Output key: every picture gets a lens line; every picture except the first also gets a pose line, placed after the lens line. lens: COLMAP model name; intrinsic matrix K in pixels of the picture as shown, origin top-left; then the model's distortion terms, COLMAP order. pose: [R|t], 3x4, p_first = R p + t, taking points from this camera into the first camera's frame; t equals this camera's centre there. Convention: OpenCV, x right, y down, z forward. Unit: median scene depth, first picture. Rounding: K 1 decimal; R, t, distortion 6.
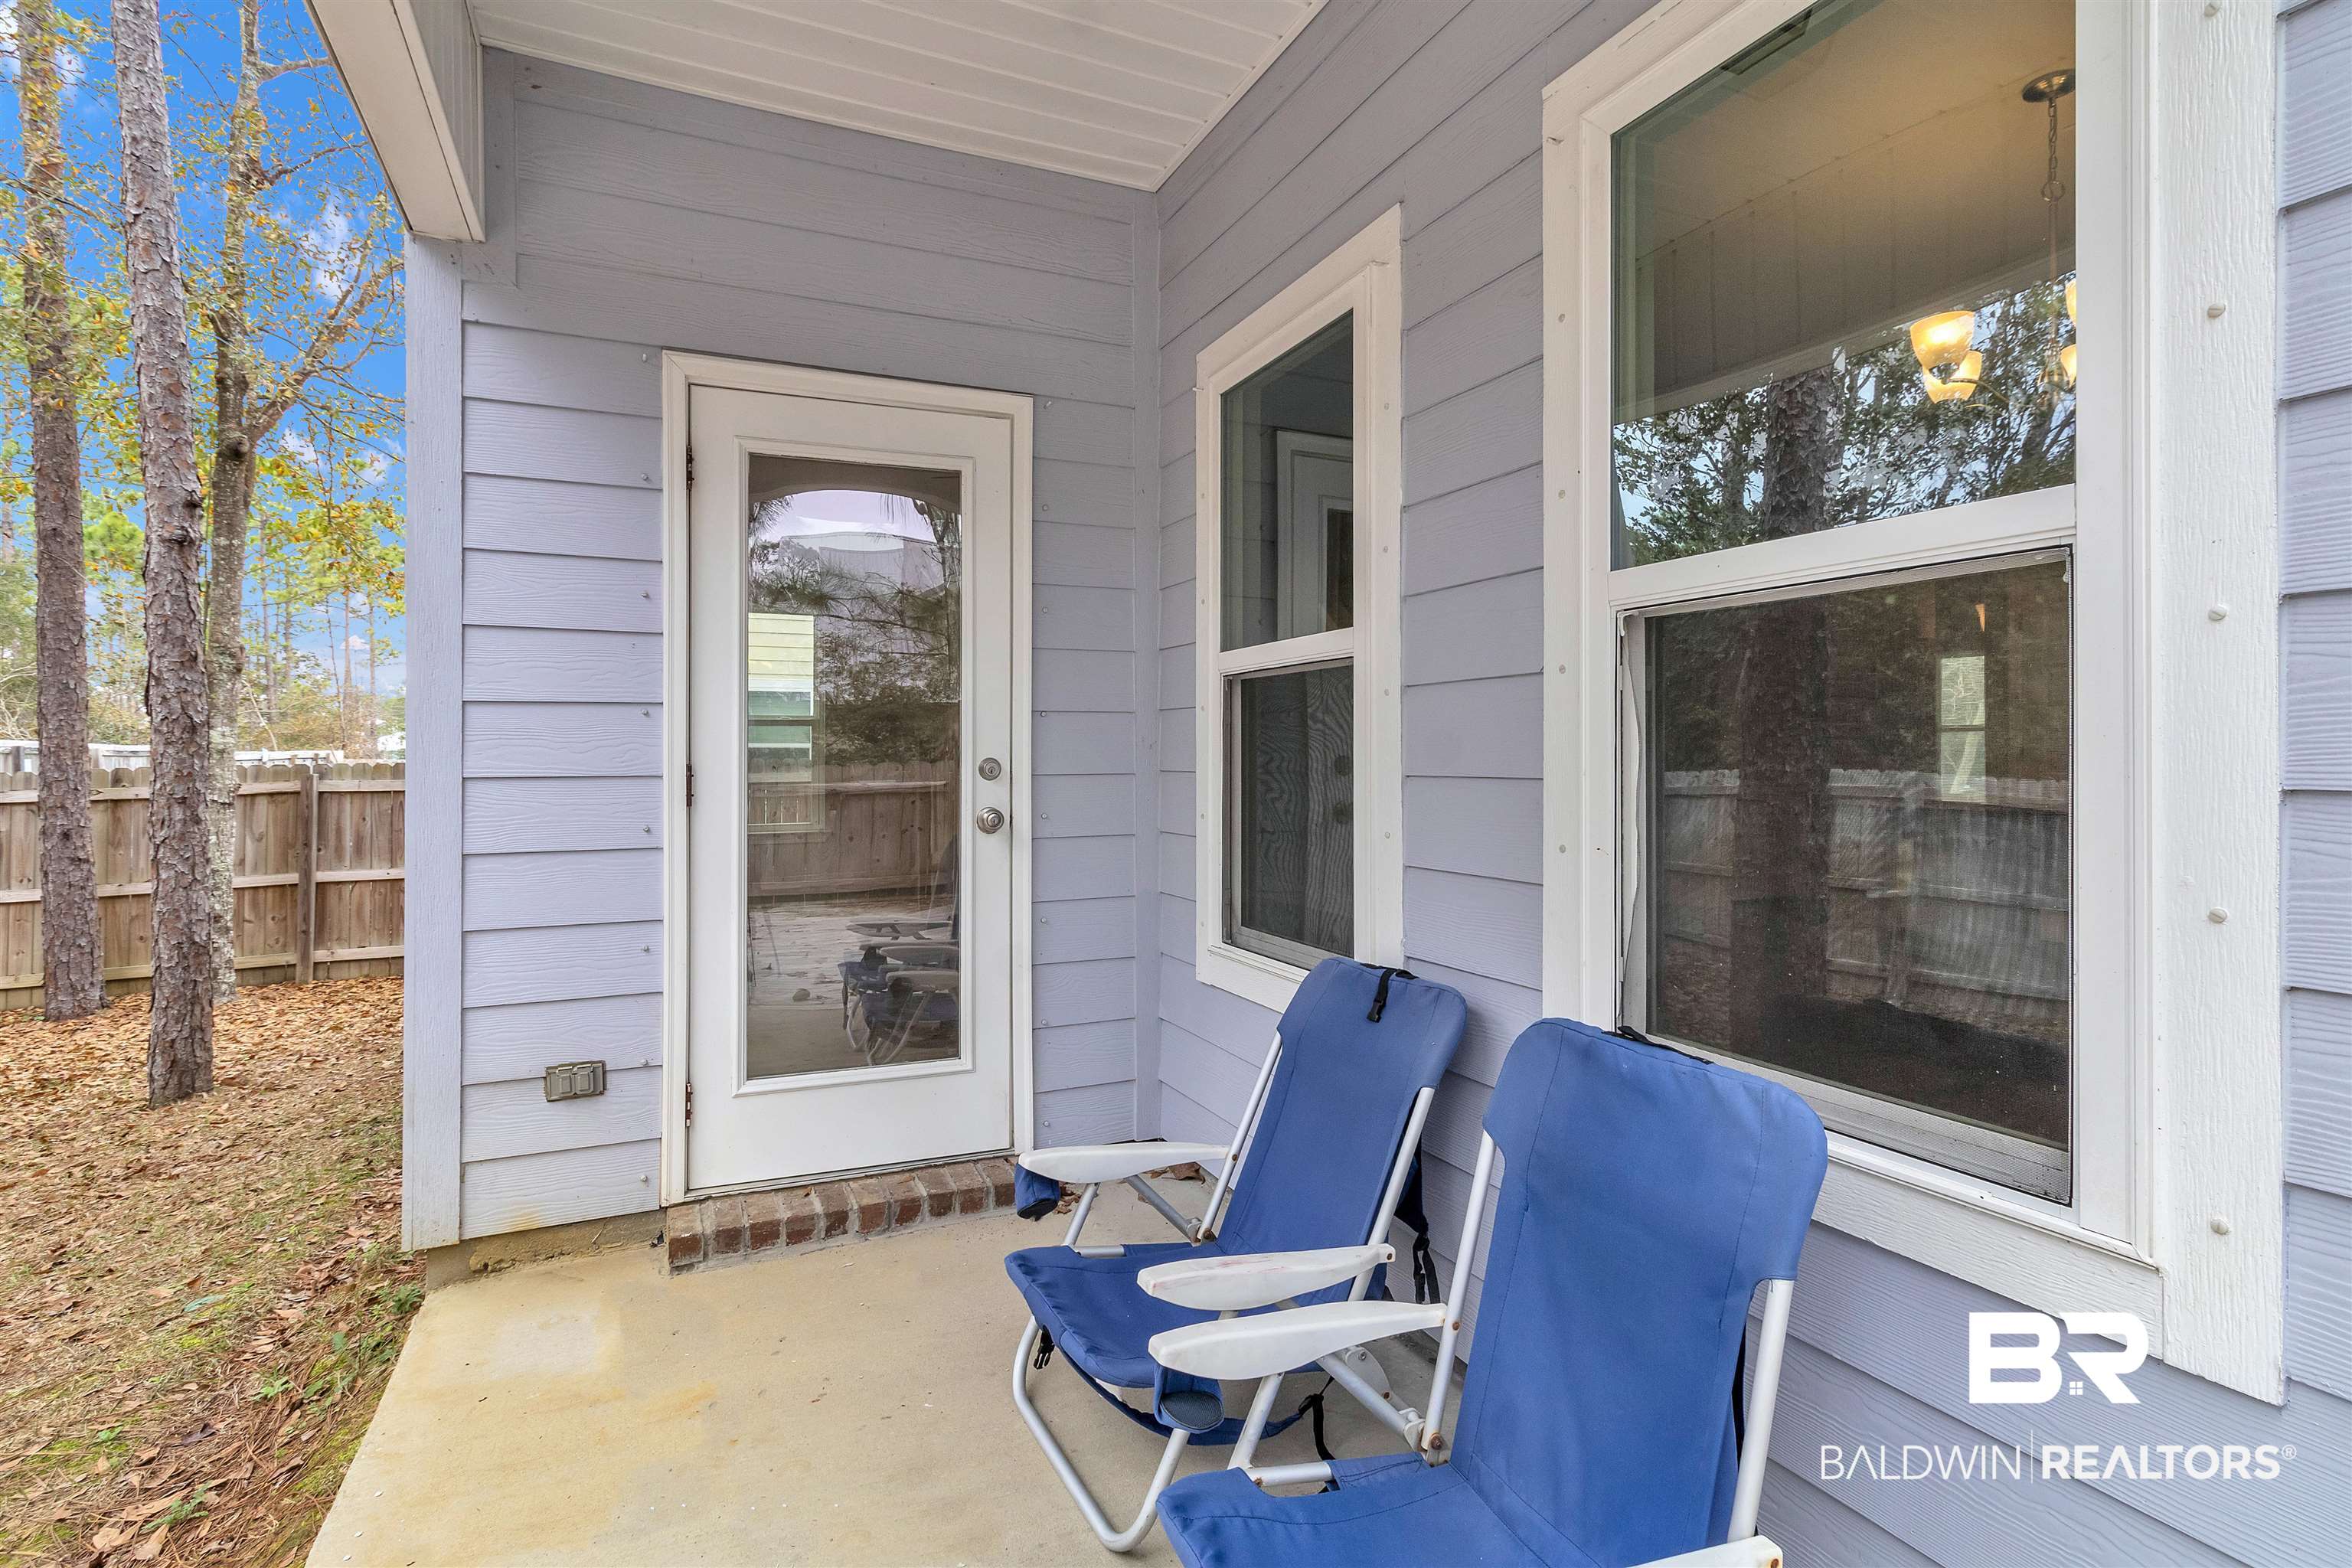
lens RADIAL K [[1152.0, 0, 1175.7], [0, 1152.0, 763.9], [0, 0, 1]] dist [0.000277, 0.000042]
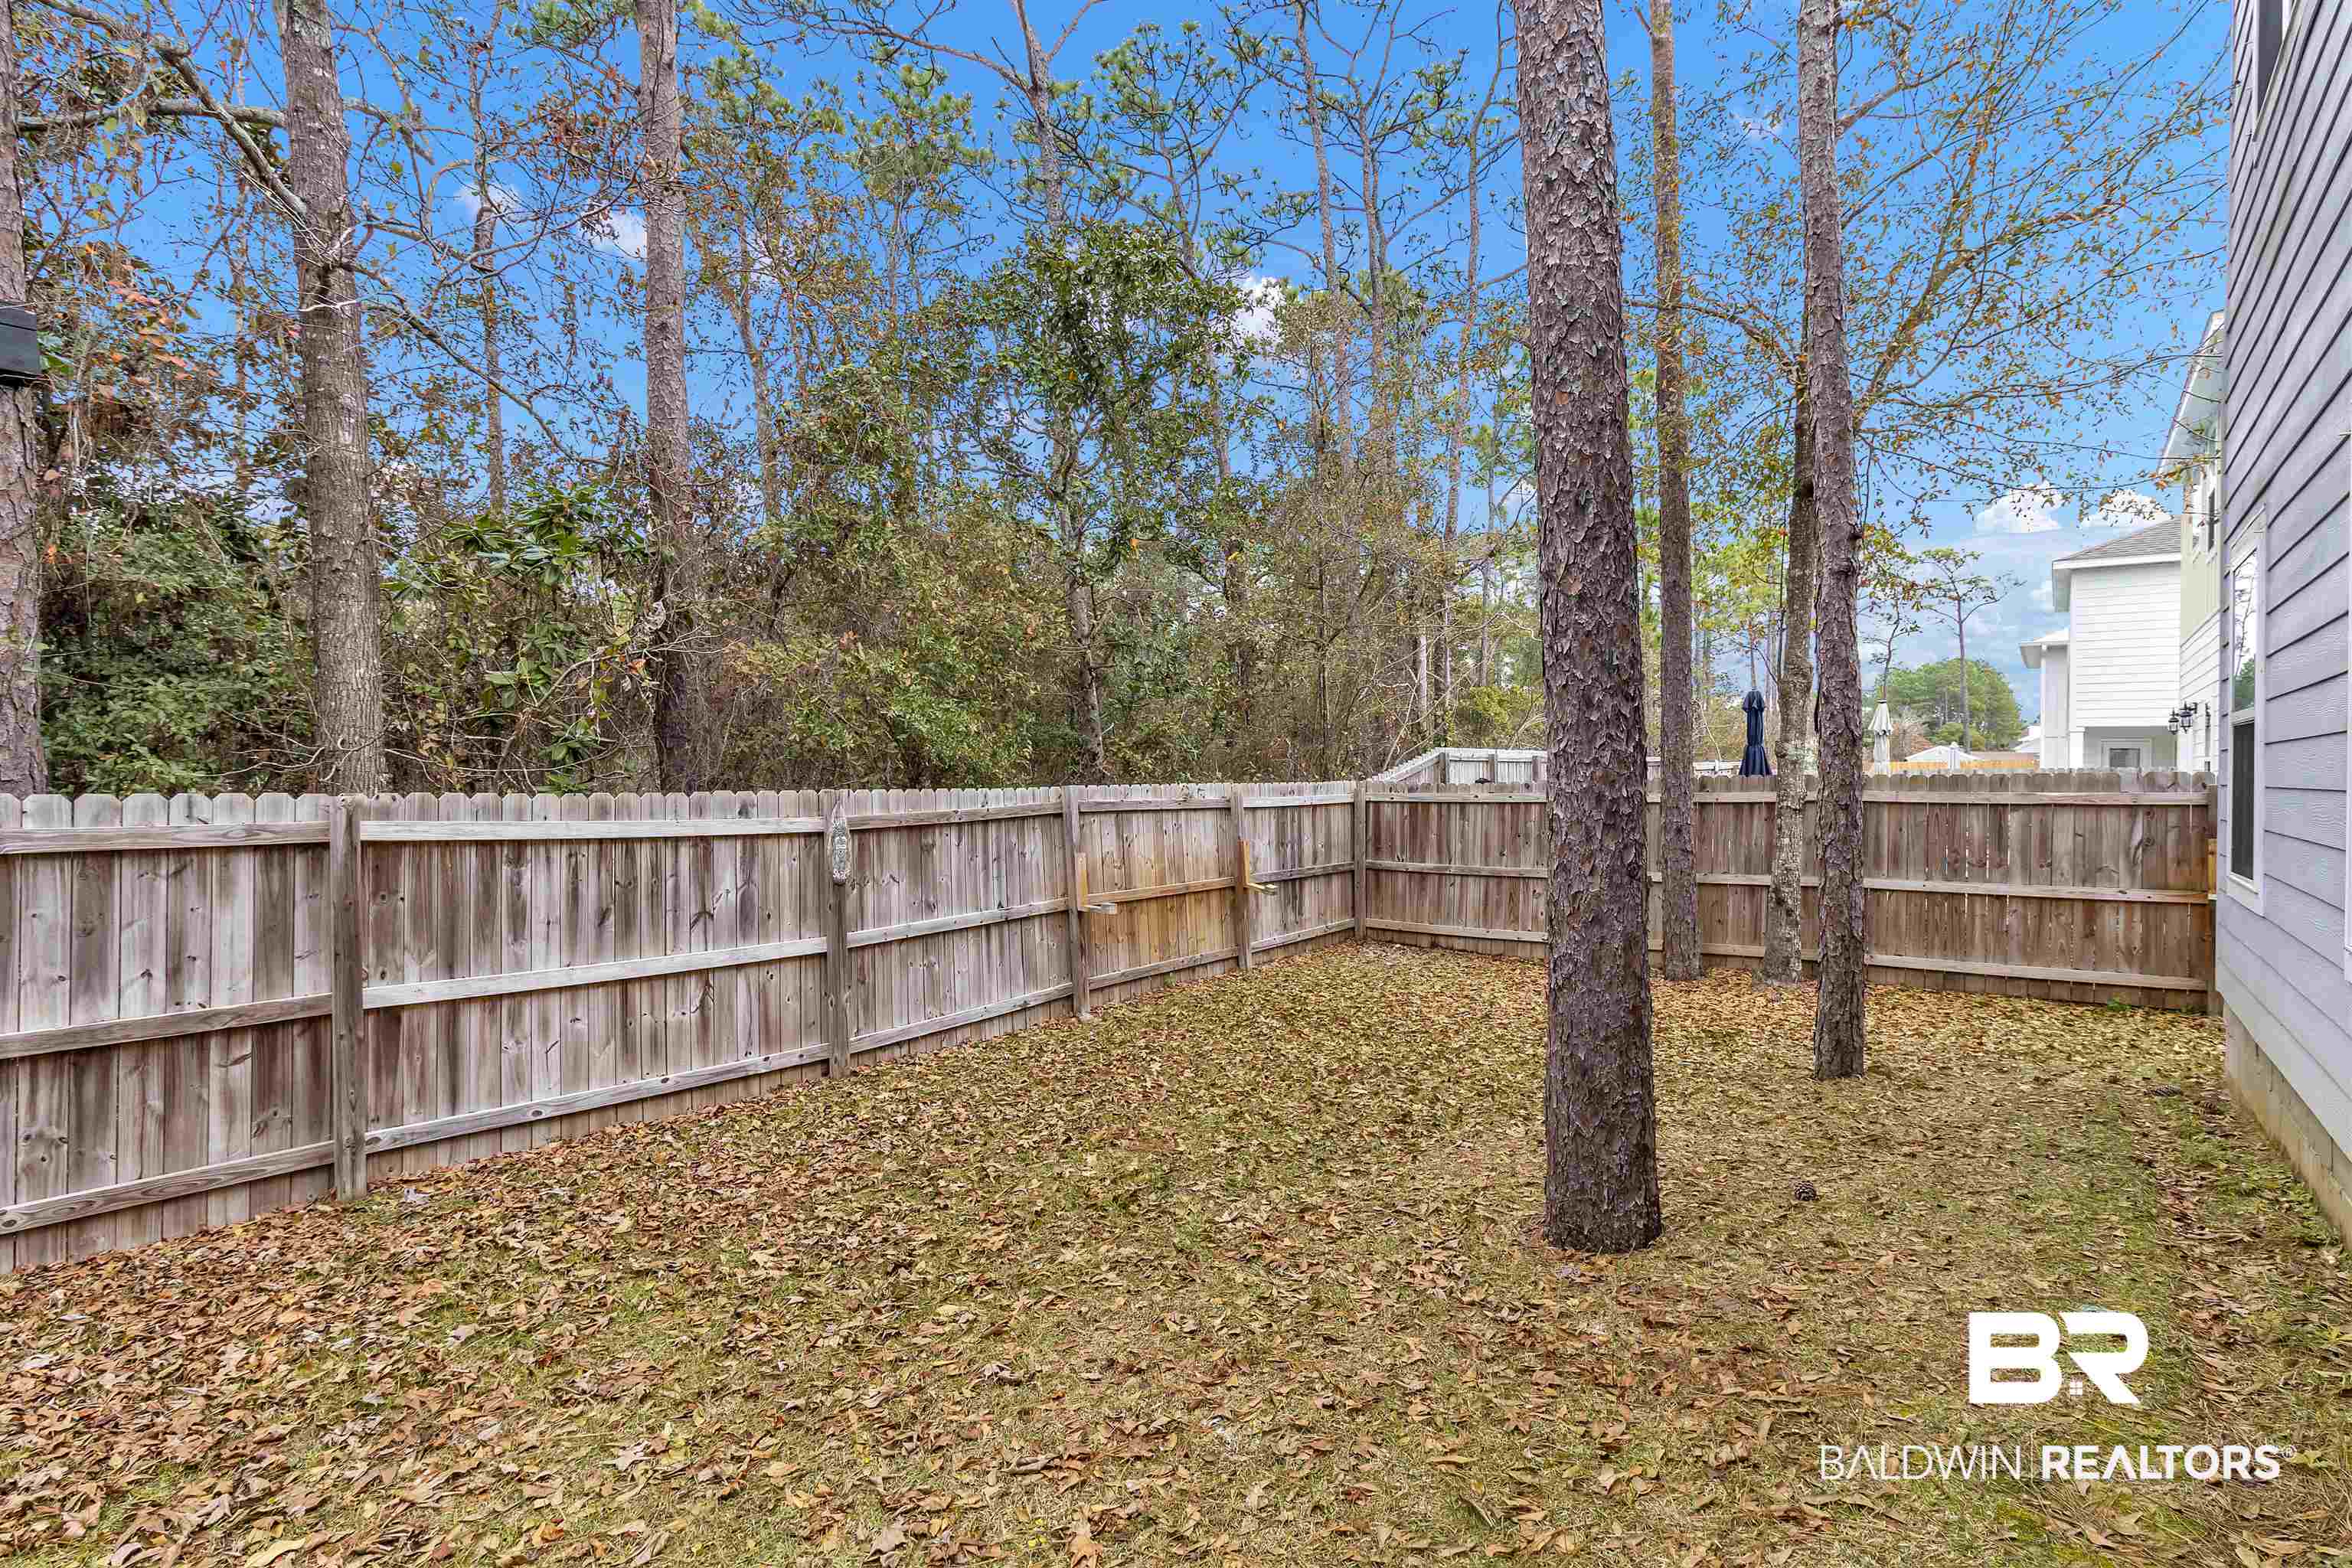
lens RADIAL K [[1181.9, 0, 1177.6], [0, 1181.9, 777.1], [0, 0, 1]] dist [-0.001070, -0.000196]
pose [[0.485016, 0.014495, -0.874385, -0.182408], [-0.013754, 0.999865, 0.008946, 0.002156], [0.874397, 0.007687, 0.485150, -0.108667]]
